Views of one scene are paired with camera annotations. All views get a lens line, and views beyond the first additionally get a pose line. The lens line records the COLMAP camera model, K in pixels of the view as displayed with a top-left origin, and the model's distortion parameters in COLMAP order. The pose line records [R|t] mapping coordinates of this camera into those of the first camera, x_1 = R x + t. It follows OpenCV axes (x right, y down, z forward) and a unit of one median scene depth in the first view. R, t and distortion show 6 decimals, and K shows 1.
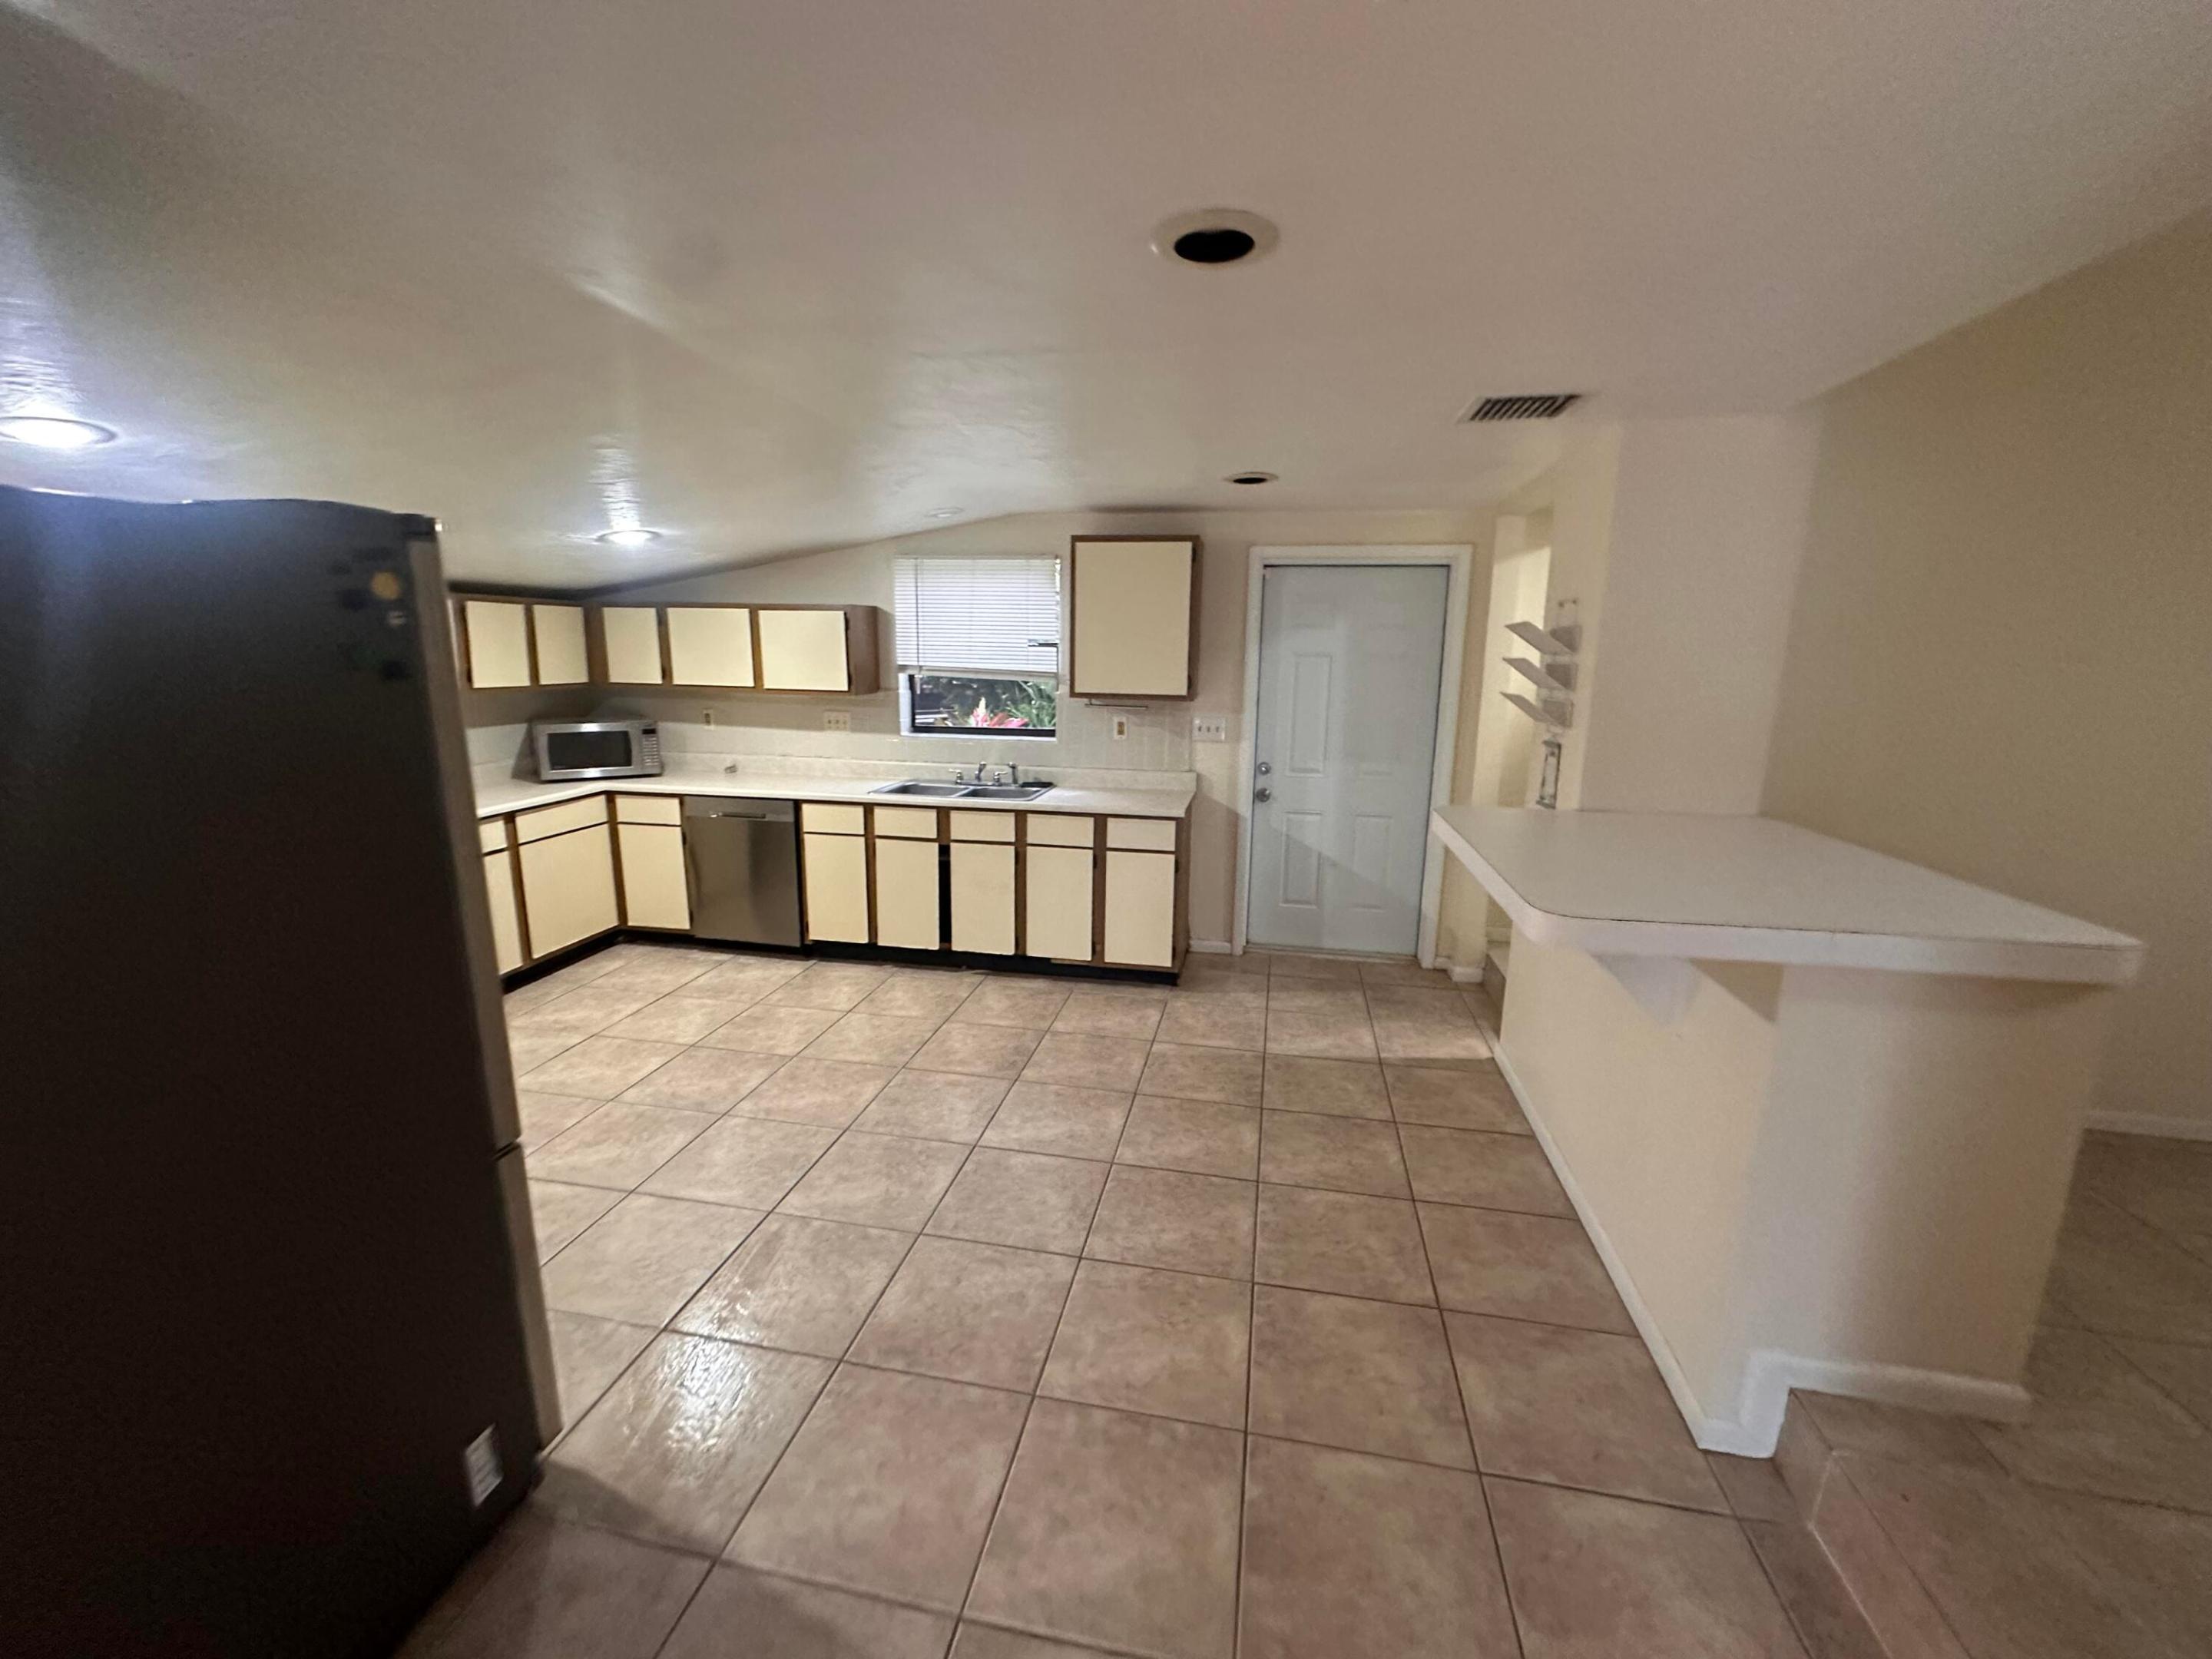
lens RADIAL K [[877.0, 0, 1091.4], [0, 877.0, 824.2], [0, 0, 1]] dist [0.002074, -0.000140]
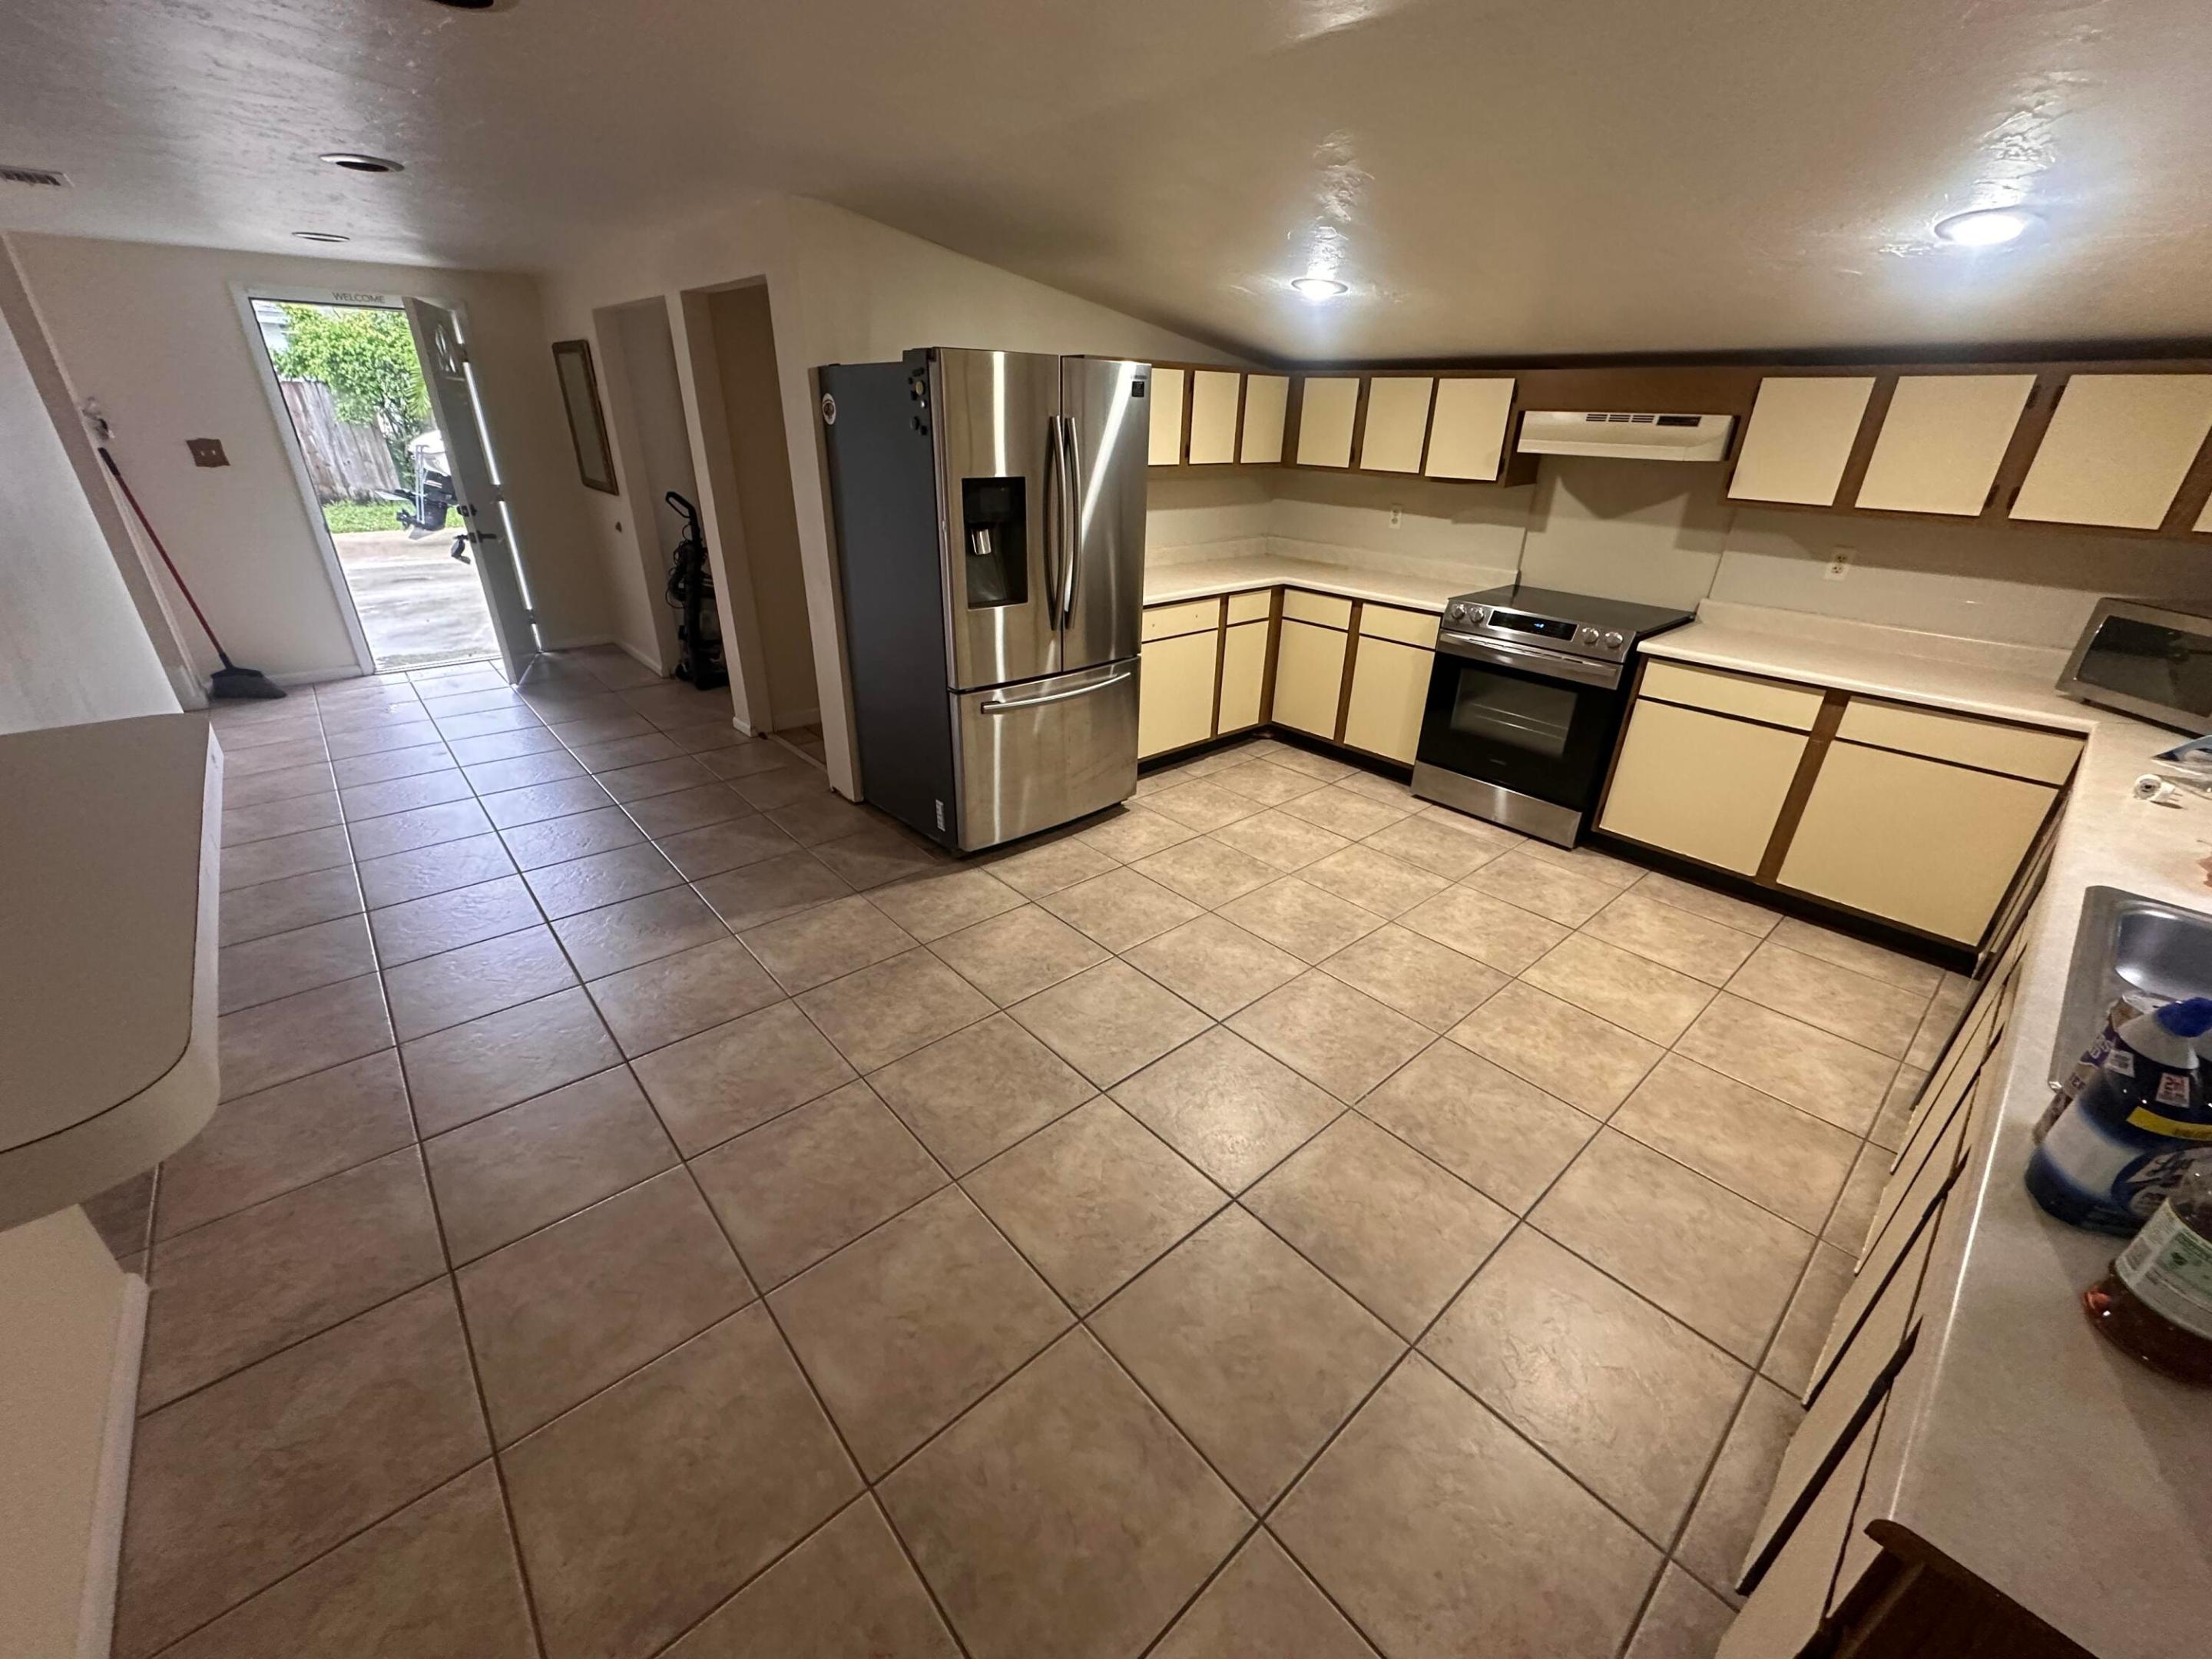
lens RADIAL K [[877.0, 0, 1091.4], [0, 877.0, 824.2], [0, 0, 1]] dist [0.002074, -0.000140]
pose [[-0.597733, 0.320291, -0.734935, 0.389182], [-0.187911, 0.835214, 0.516824, -0.251976], [0.779362, 0.447025, -0.439048, 1.255964]]
